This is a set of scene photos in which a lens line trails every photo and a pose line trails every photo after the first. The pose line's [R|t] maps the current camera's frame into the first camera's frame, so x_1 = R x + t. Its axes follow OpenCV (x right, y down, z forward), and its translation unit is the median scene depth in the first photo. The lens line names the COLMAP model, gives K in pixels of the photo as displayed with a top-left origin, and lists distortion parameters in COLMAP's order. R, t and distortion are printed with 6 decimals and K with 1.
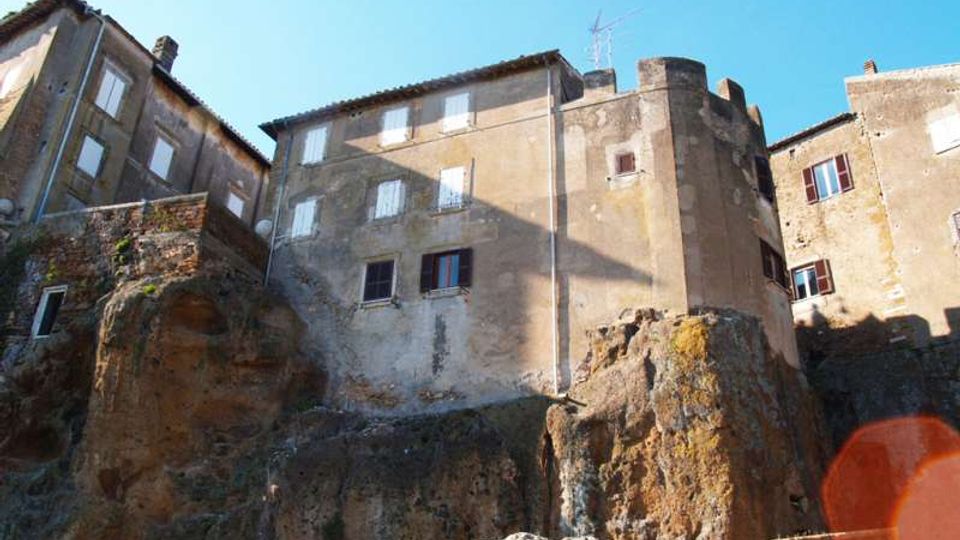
lens RADIAL K [[781.1, 0, 480.0], [0, 781.1, 270.0], [0, 0, 1]] dist [-0.123685, 0.075293]
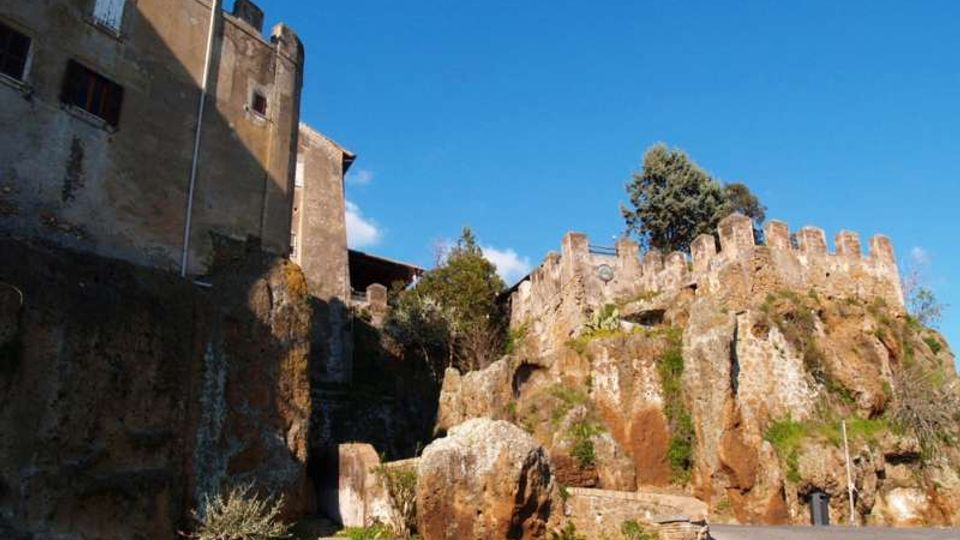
lens RADIAL K [[784.4, 0, 509.0], [0, 784.4, 269.5], [0, 0, 1]] dist [-0.111306, 0.016242]
pose [[0.176392, 0.332182, 0.926575, -0.847858], [-0.393201, 0.886747, -0.243049, 0.246175], [-0.902374, -0.321458, 0.287029, 0.332470]]
